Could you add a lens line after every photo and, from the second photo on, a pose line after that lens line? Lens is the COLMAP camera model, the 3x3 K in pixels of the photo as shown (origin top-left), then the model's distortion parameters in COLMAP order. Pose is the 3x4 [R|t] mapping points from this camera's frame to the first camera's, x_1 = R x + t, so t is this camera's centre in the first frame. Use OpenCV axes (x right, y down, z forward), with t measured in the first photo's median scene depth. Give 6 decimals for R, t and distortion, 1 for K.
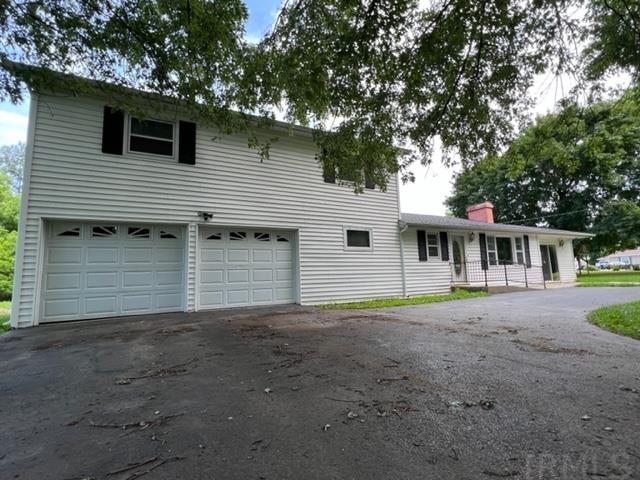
lens RADIAL K [[335.5, 0, 320.7], [0, 335.5, 233.6], [0, 0, 1]] dist [-0.001410, -0.000987]
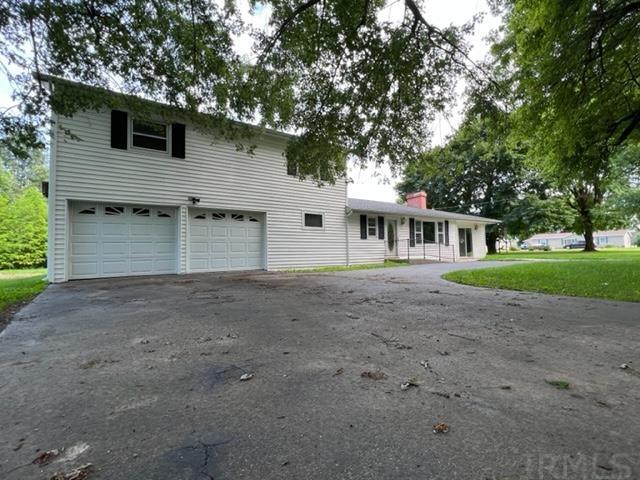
lens RADIAL K [[335.5, 0, 326.3], [0, 335.5, 238.7], [0, 0, 1]] dist [-0.001410, -0.000987]
pose [[0.989770, 0.021186, 0.141094, -0.019885], [-0.033080, 0.996042, 0.082499, -0.025418], [-0.138788, -0.086322, 0.986553, -0.302169]]
